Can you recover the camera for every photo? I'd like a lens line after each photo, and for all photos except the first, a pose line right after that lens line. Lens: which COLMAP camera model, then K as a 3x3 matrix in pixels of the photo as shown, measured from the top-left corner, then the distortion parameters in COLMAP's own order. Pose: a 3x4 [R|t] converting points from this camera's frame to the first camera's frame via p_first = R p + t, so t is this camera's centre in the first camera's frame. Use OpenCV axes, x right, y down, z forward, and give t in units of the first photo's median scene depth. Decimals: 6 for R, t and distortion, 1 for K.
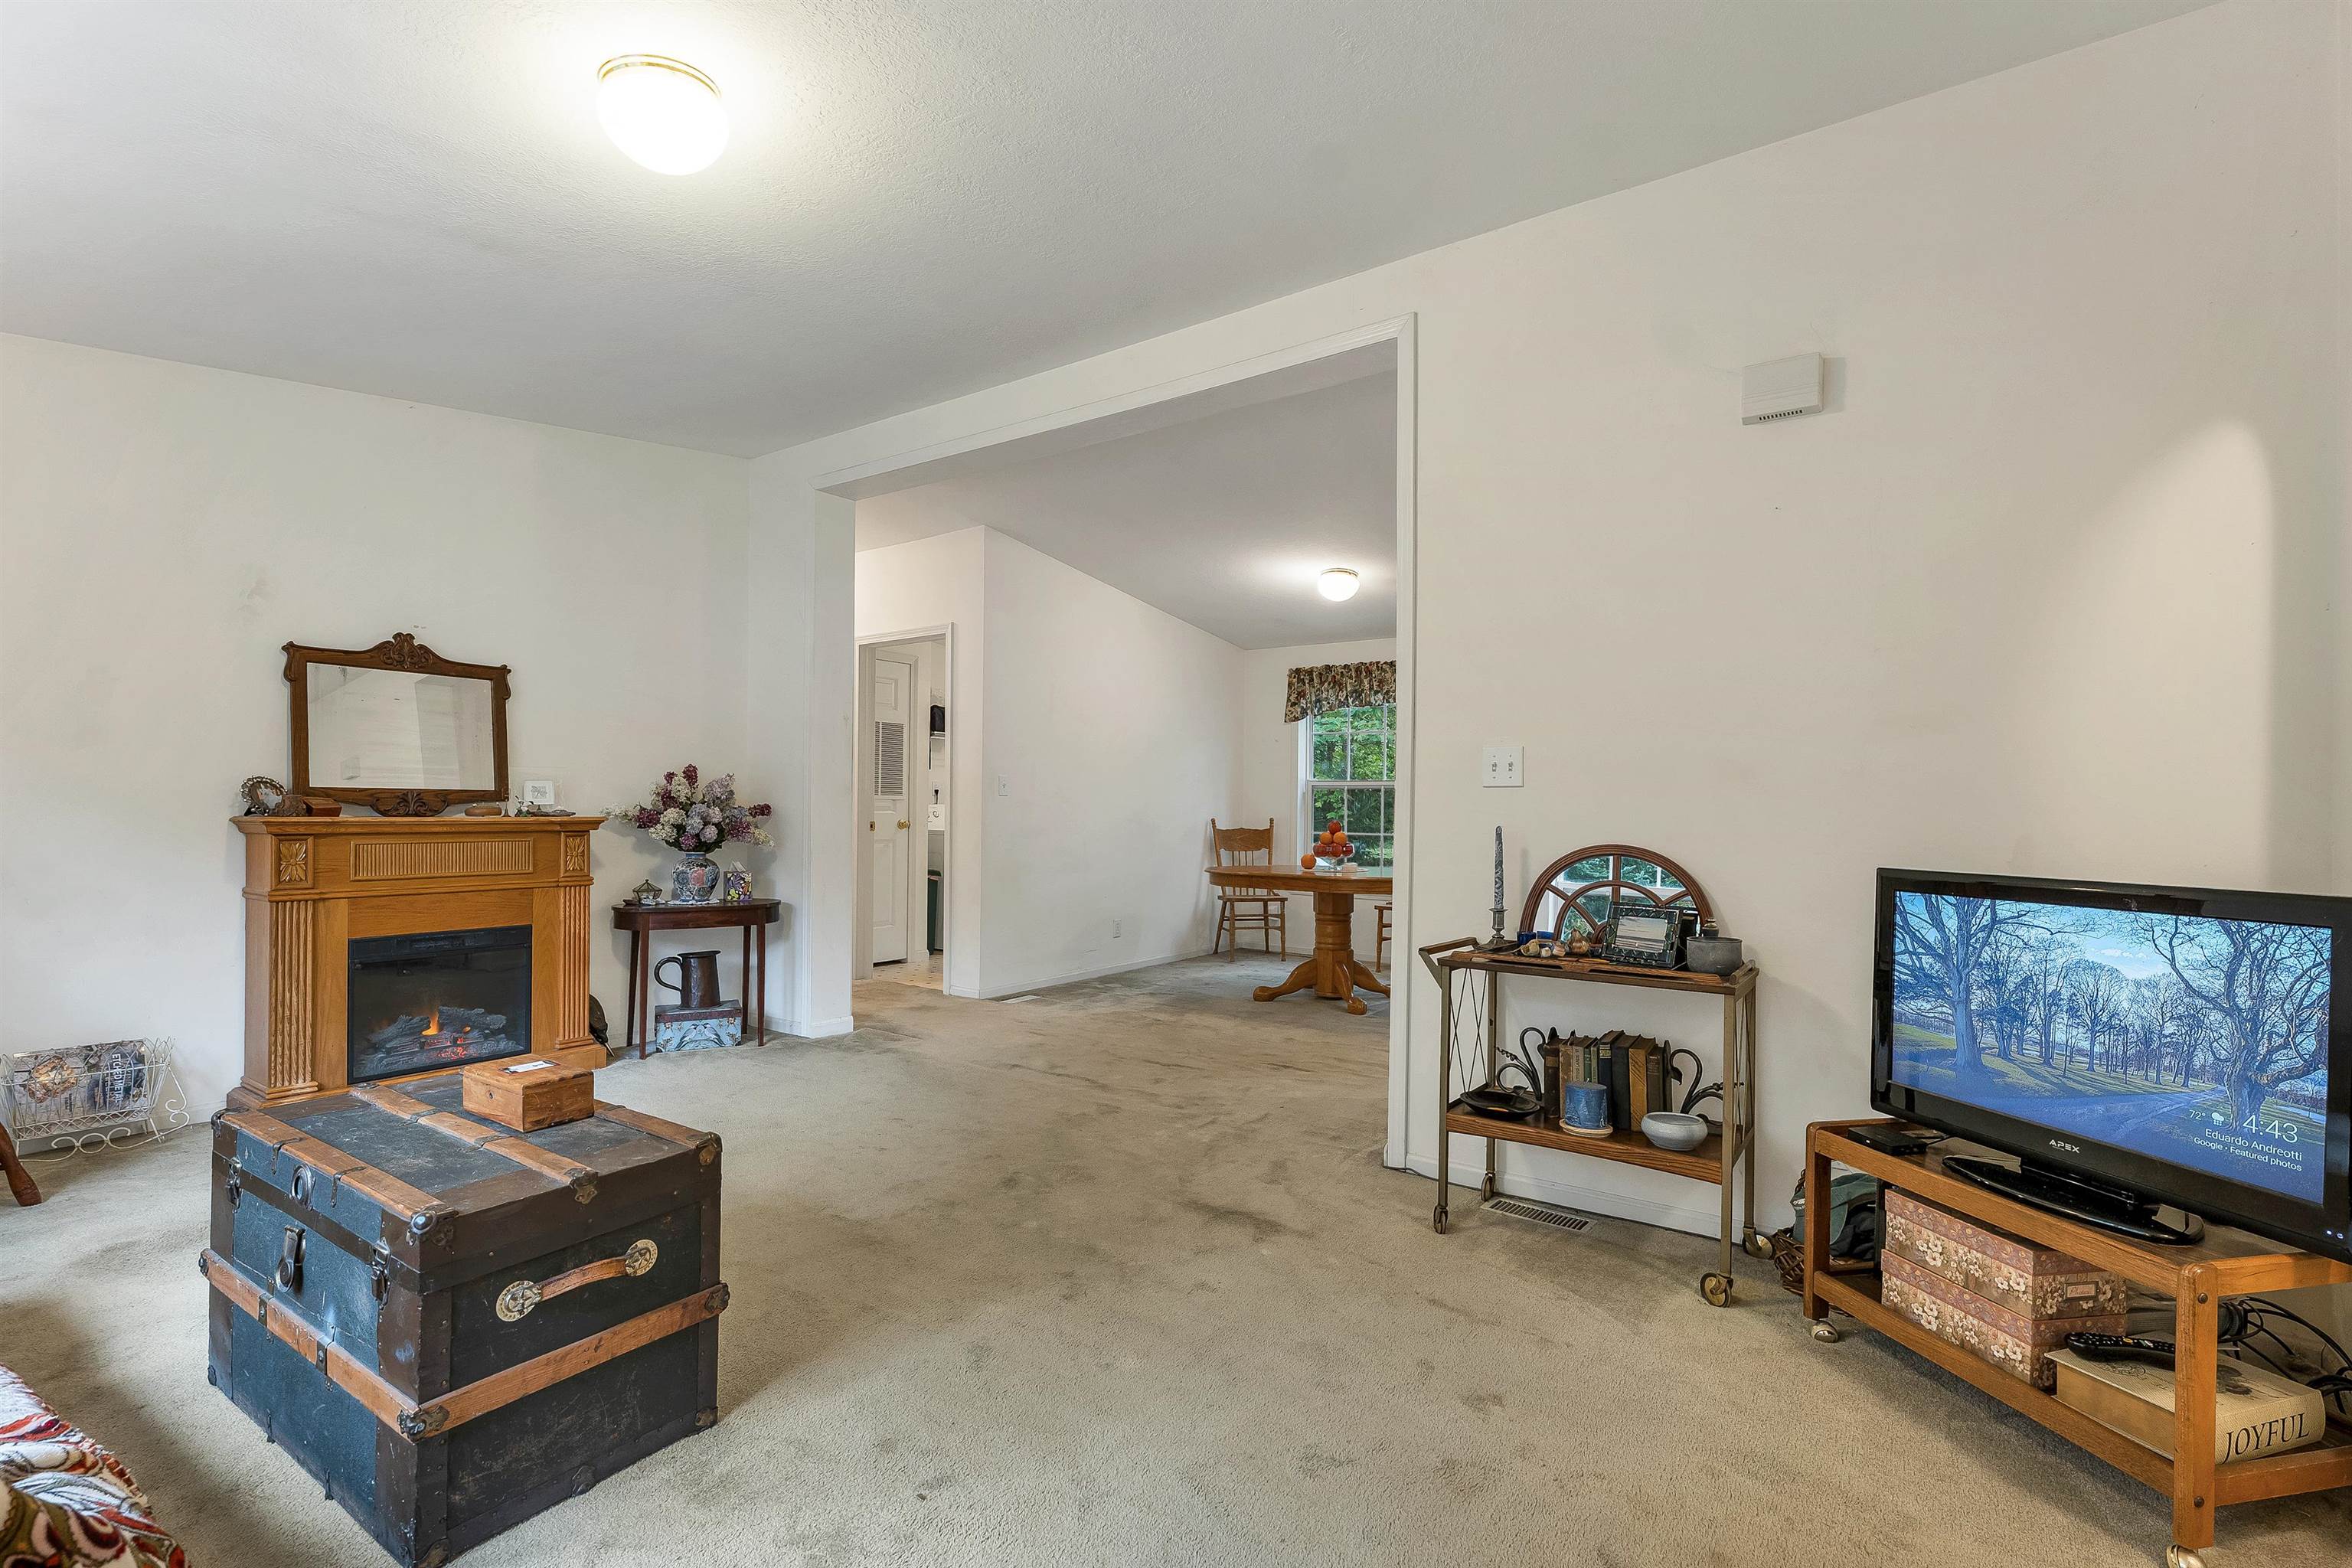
lens RADIAL K [[1038.5, 0, 1185.8], [0, 1038.5, 807.0], [0, 0, 1]] dist [0.001230, -0.000257]
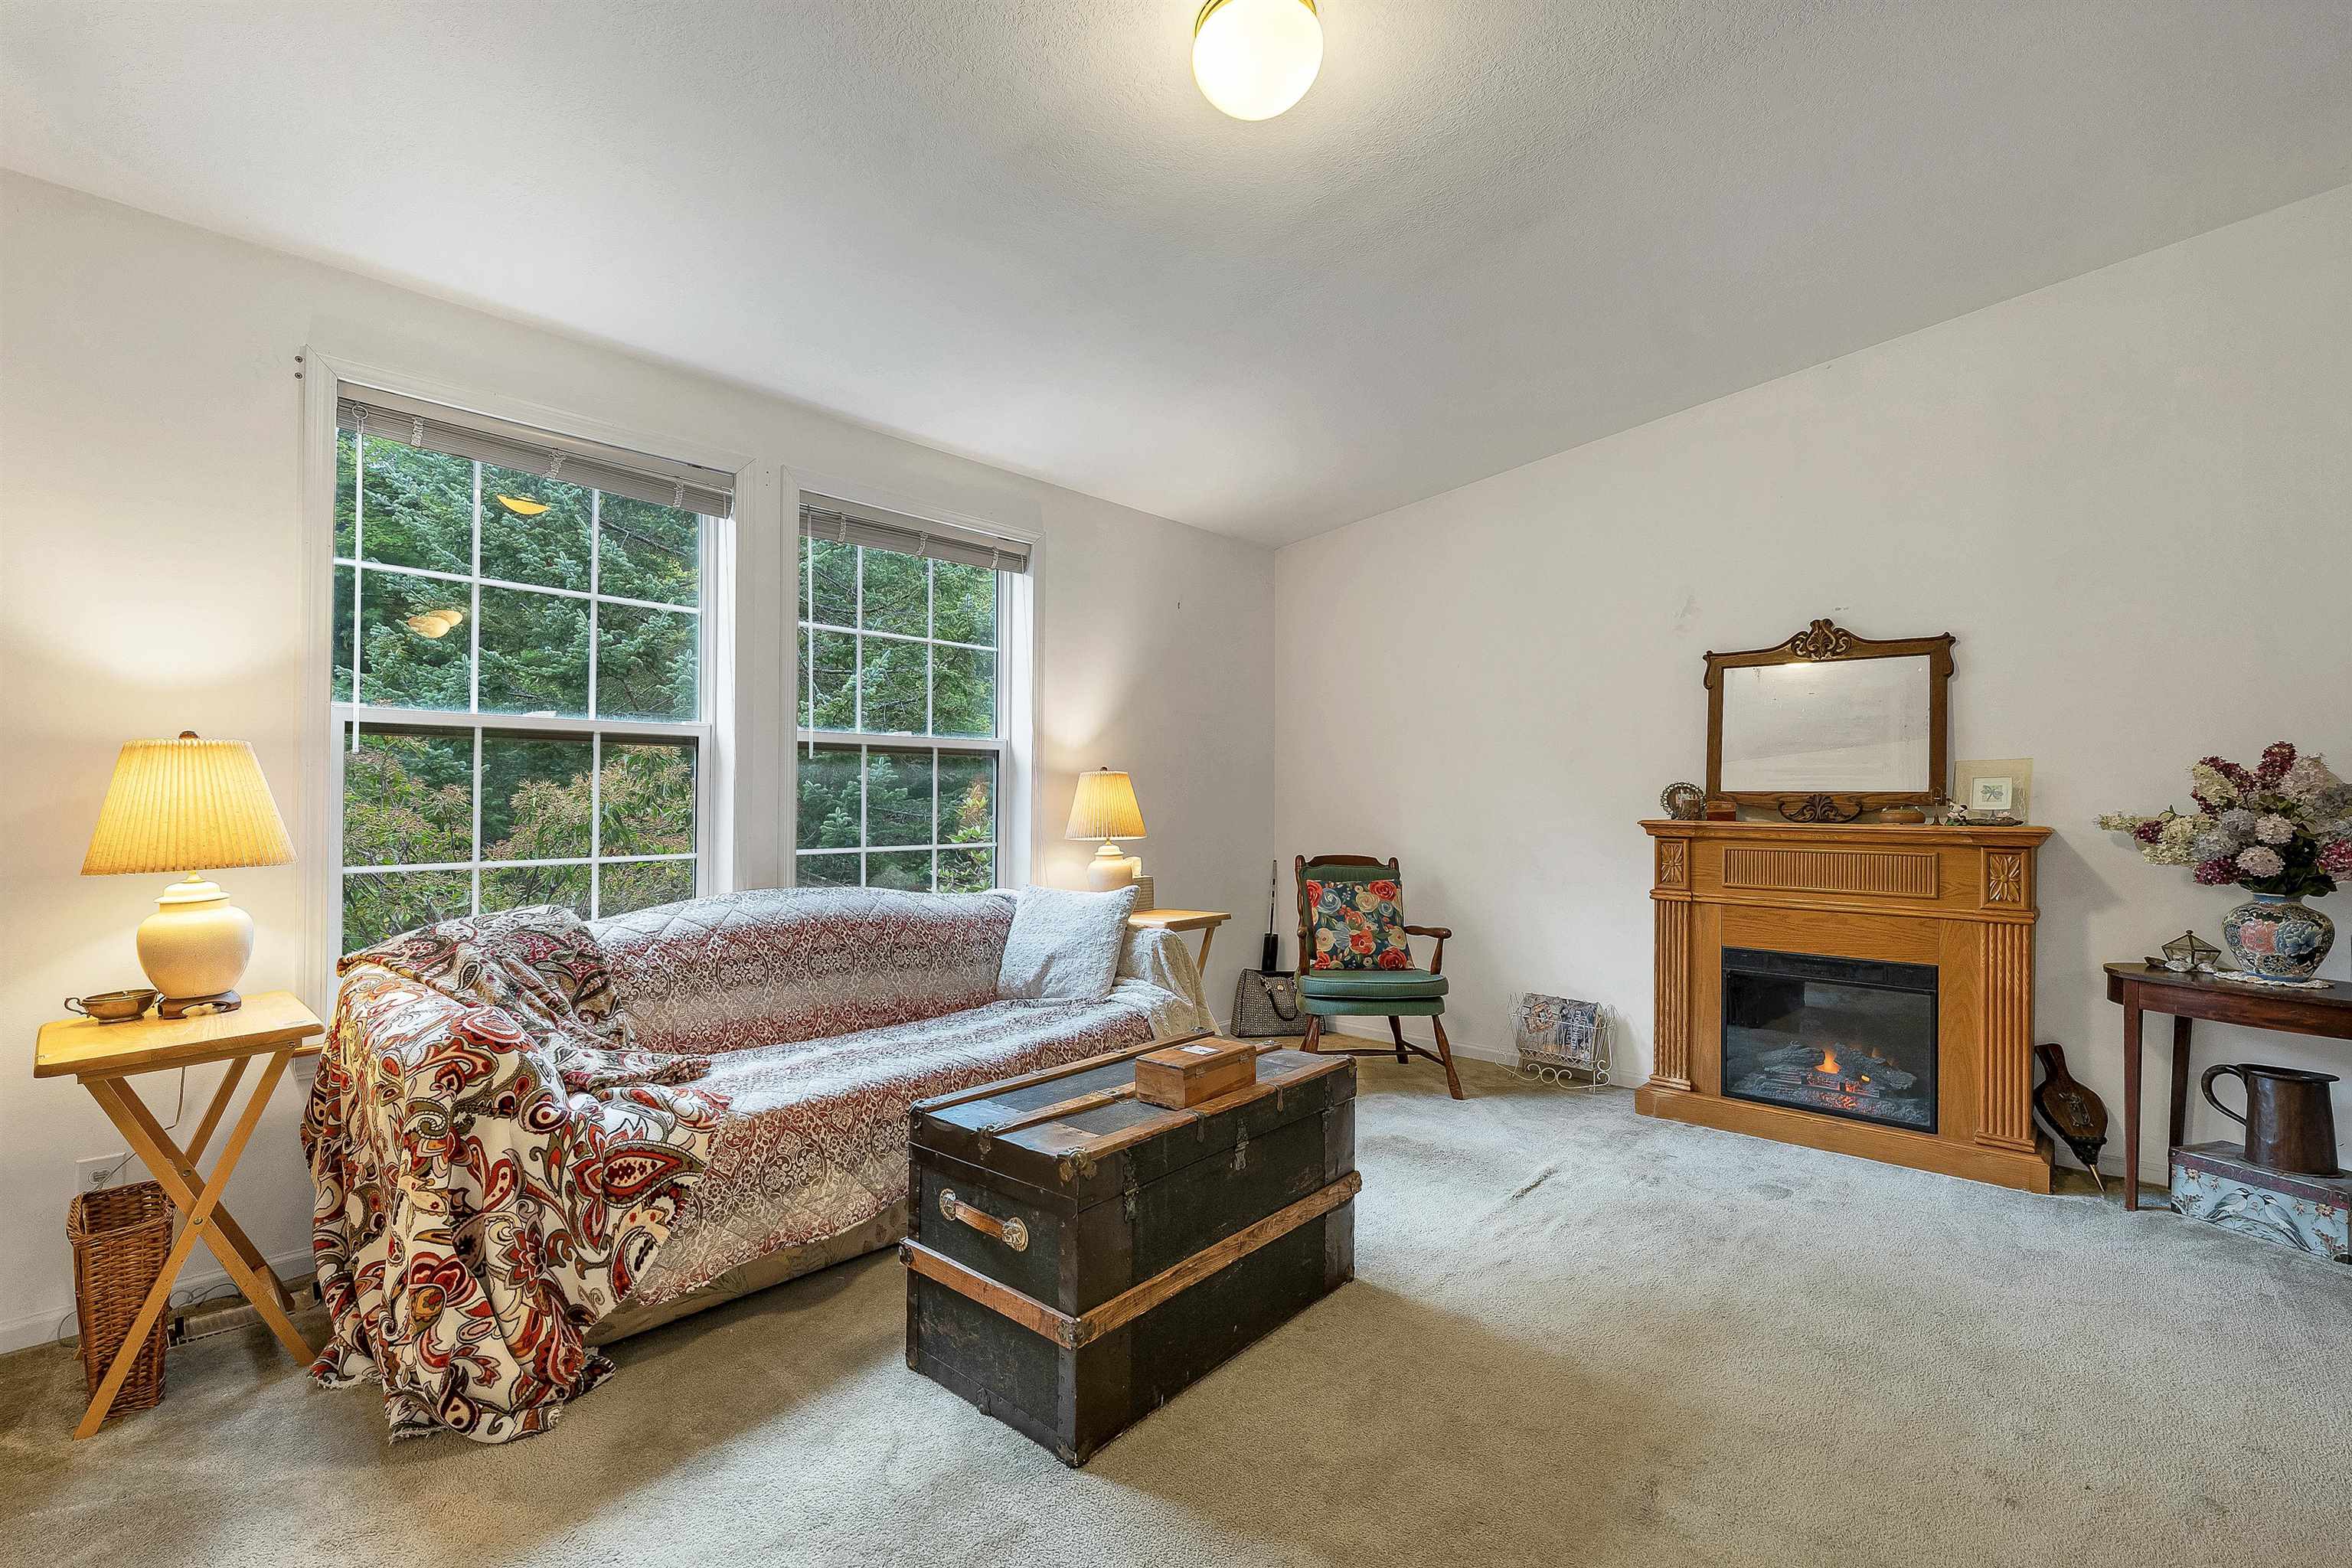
lens RADIAL K [[1038.5, 0, 1158.2], [0, 1038.5, 788.7], [0, 0, 1]] dist [0.001230, -0.000257]
pose [[-0.128974, -0.019741, -0.991451, 0.221277], [-0.008515, 0.999787, -0.018800, 0.001674], [0.991611, 0.006018, -0.129115, 0.561763]]
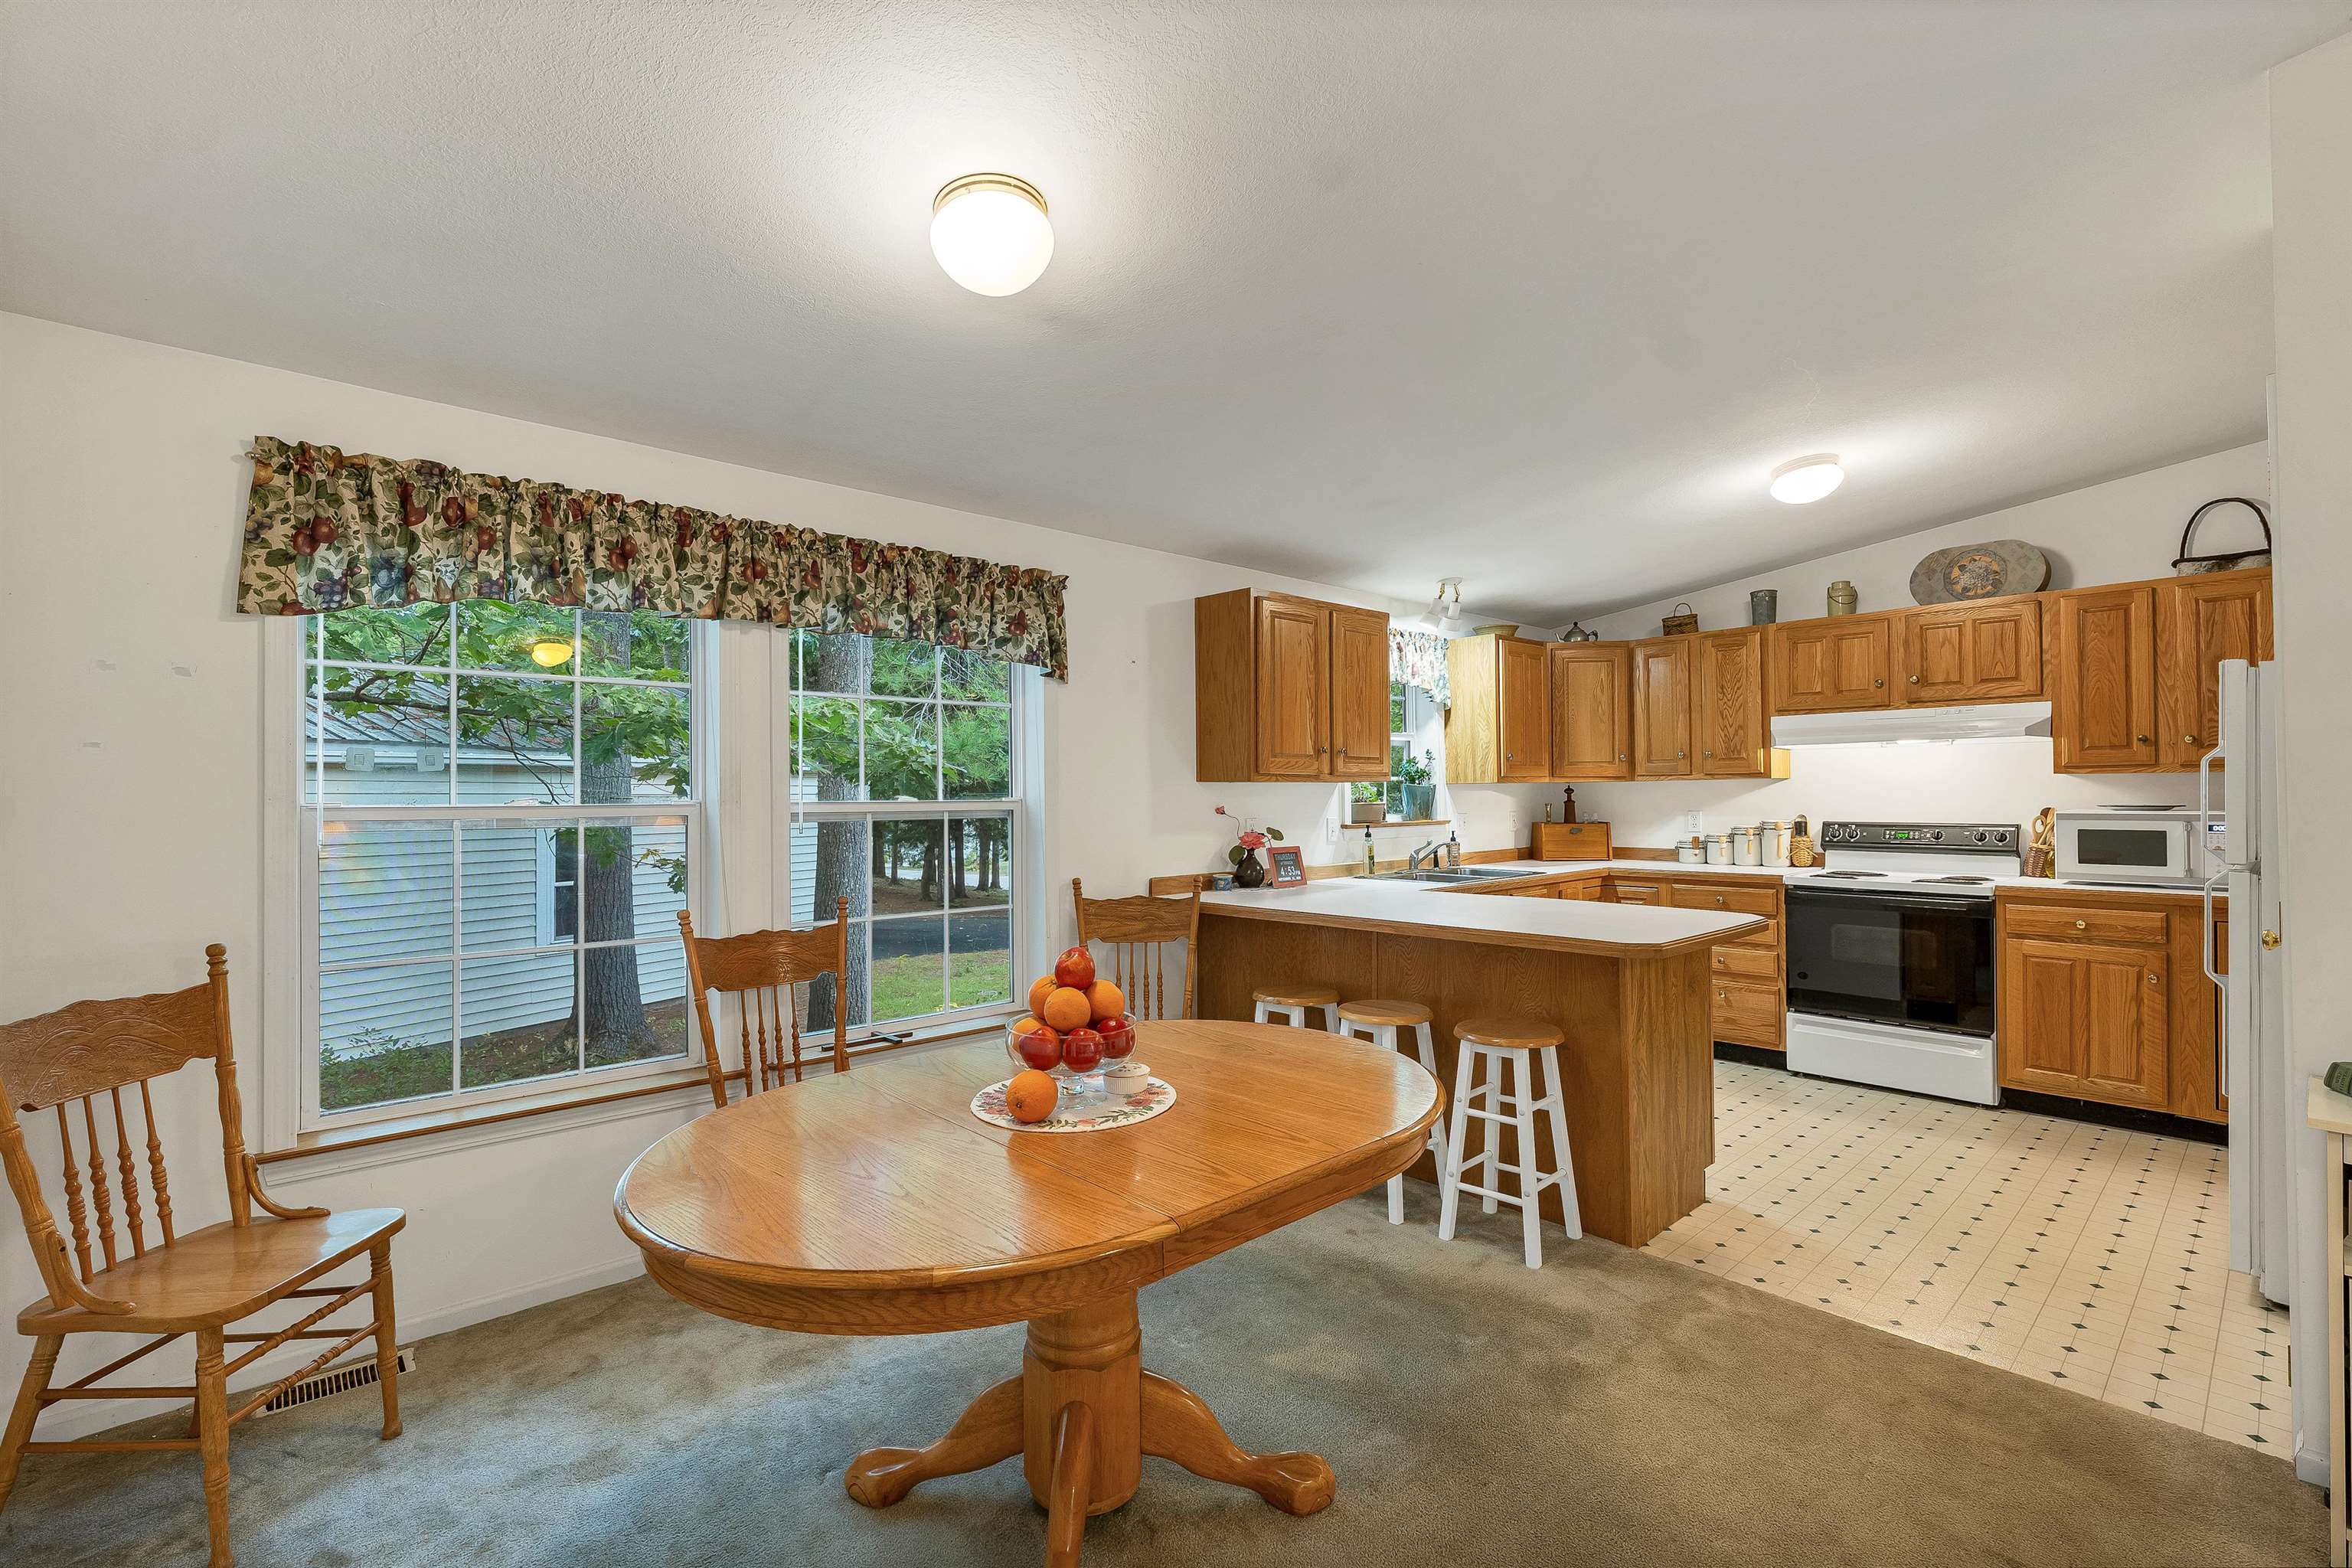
lens RADIAL K [[1038.5, 0, 1167.9], [0, 1038.5, 785.8], [0, 0, 1]] dist [0.001230, -0.000257]
pose [[0.222411, 0.000349, 0.974953, -0.275176], [0.011476, 0.999930, -0.002976, -0.058150], [-0.974885, 0.011851, 0.222391, 1.392782]]
